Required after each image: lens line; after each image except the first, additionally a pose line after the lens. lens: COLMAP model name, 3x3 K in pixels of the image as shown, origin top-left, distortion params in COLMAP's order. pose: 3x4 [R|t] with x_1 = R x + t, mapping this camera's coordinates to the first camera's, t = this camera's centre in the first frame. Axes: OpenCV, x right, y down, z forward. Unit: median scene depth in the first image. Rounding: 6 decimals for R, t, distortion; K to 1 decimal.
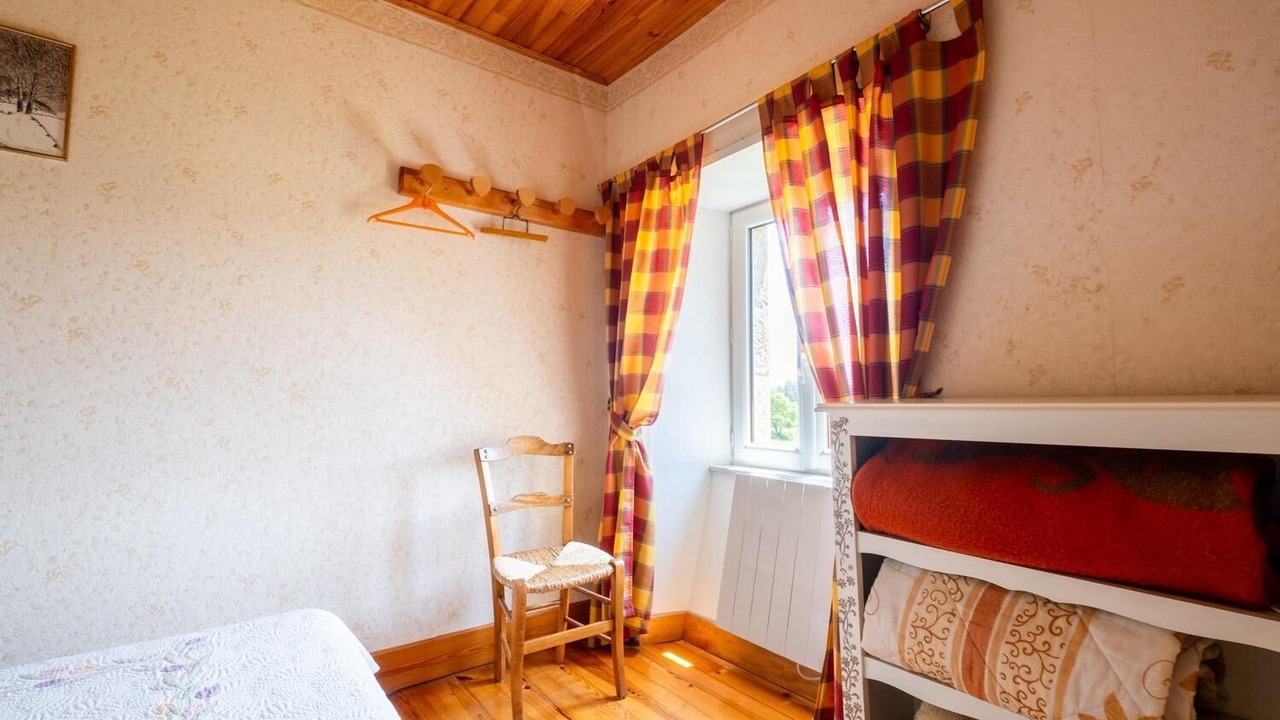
lens RADIAL K [[551.9, 0, 640.0], [0, 551.9, 360.0], [0, 0, 1]] dist [0.002752, -0.000092]
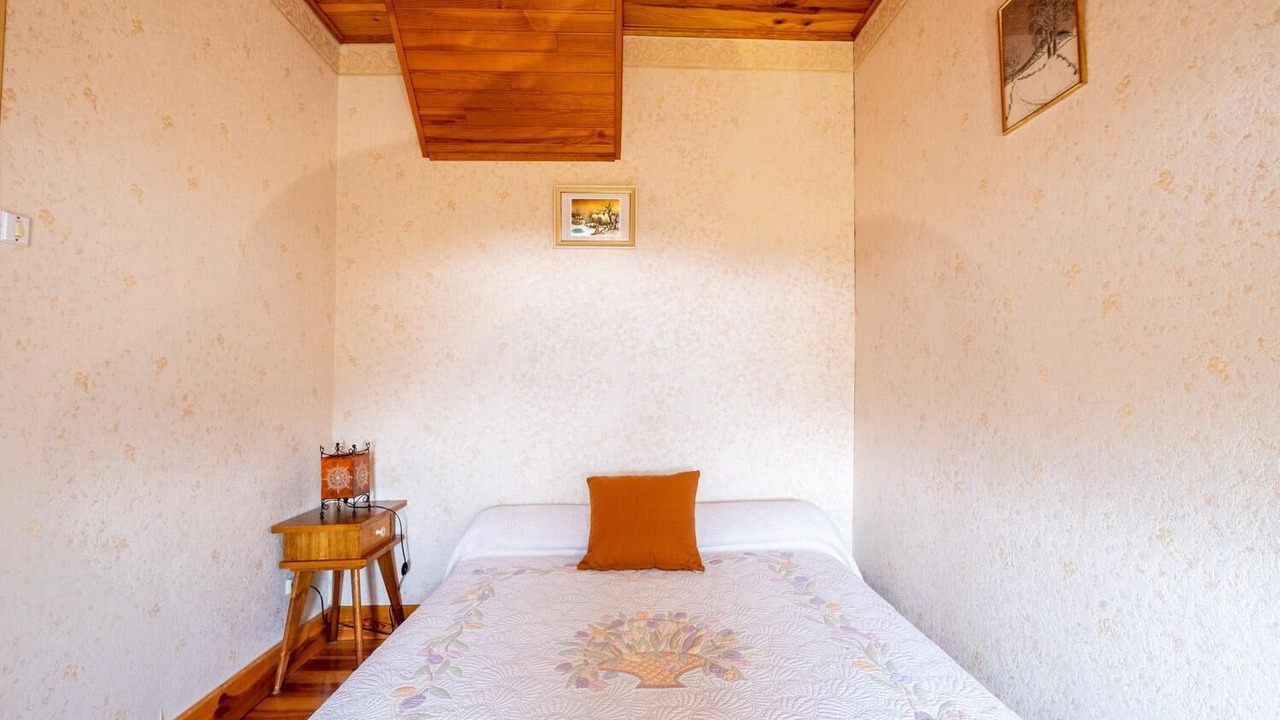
lens RADIAL K [[551.9, 0, 640.0], [0, 551.9, 360.0], [0, 0, 1]] dist [0.002752, -0.000092]
pose [[-0.586836, -0.043397, -0.808542, -0.068205], [0.024207, 0.997176, -0.071090, 0.065479], [0.809344, -0.061290, -0.584129, 0.937432]]
